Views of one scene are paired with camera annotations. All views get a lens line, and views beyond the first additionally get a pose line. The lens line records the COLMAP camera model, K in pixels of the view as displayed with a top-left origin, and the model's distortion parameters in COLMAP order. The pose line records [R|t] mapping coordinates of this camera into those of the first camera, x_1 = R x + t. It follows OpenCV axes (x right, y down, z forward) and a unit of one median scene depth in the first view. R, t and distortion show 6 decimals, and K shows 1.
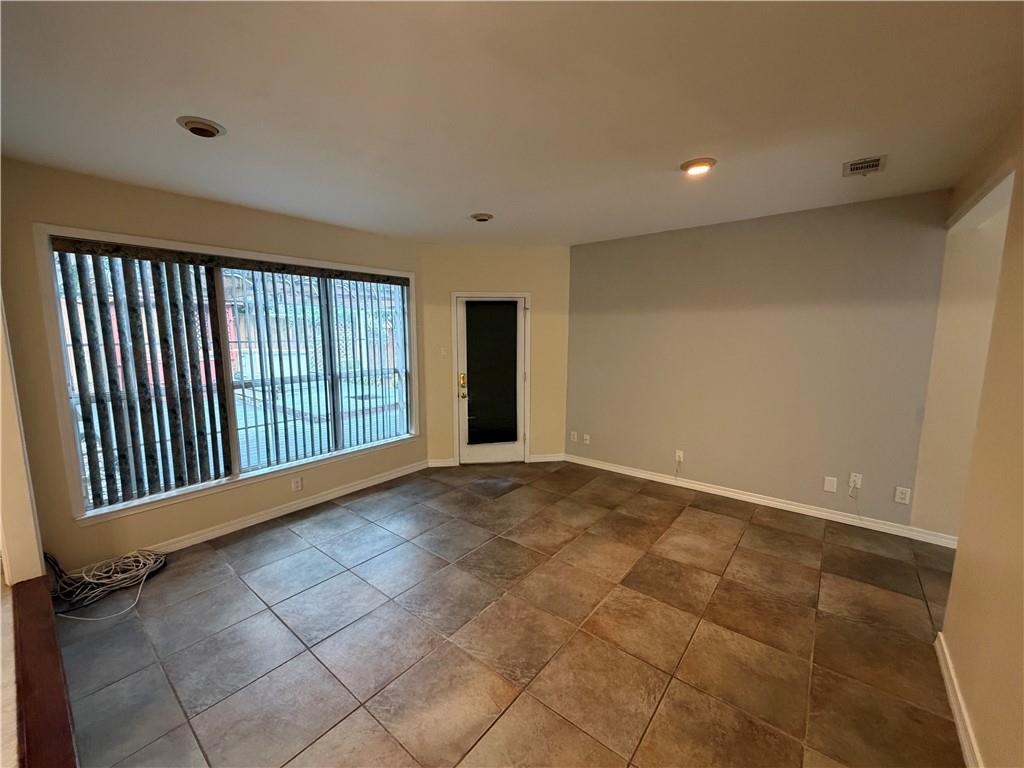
lens RADIAL K [[407.6, 0, 508.6], [0, 407.6, 384.0], [0, 0, 1]] dist [-0.000658, 0.000151]
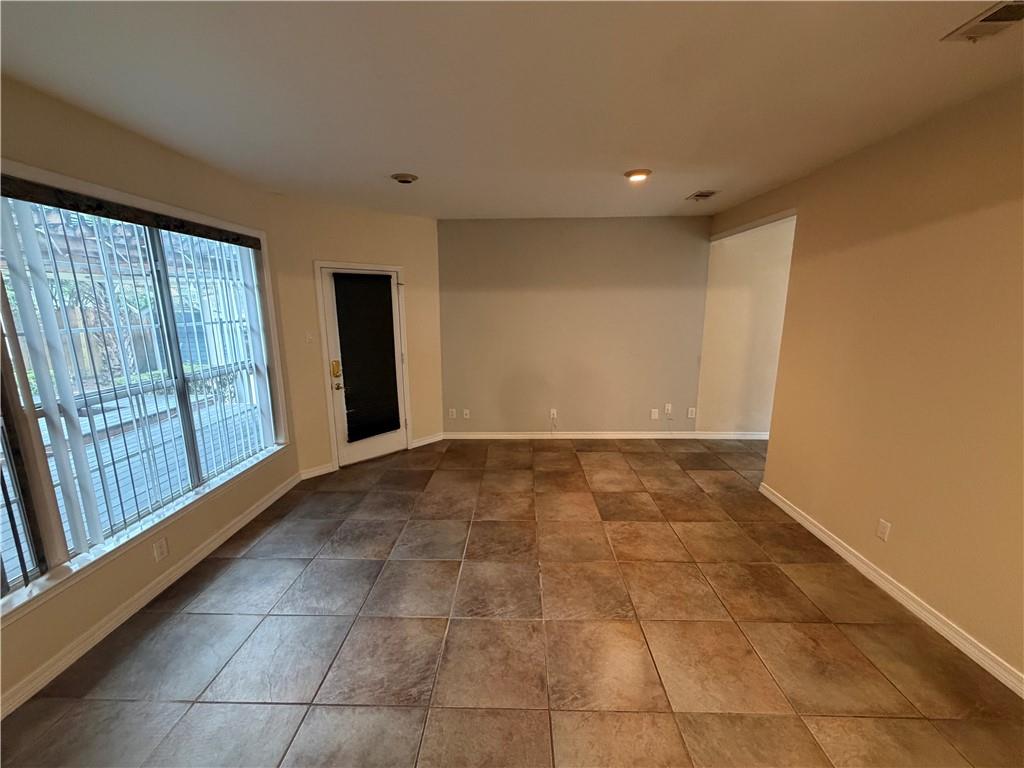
lens RADIAL K [[407.6, 0, 508.6], [0, 407.6, 384.0], [0, 0, 1]] dist [-0.000658, 0.000151]
pose [[0.795254, -0.119380, 0.594407, -0.436741], [0.084523, 0.992679, 0.086286, -0.026384], [-0.600355, -0.018379, 0.799522, 0.151273]]
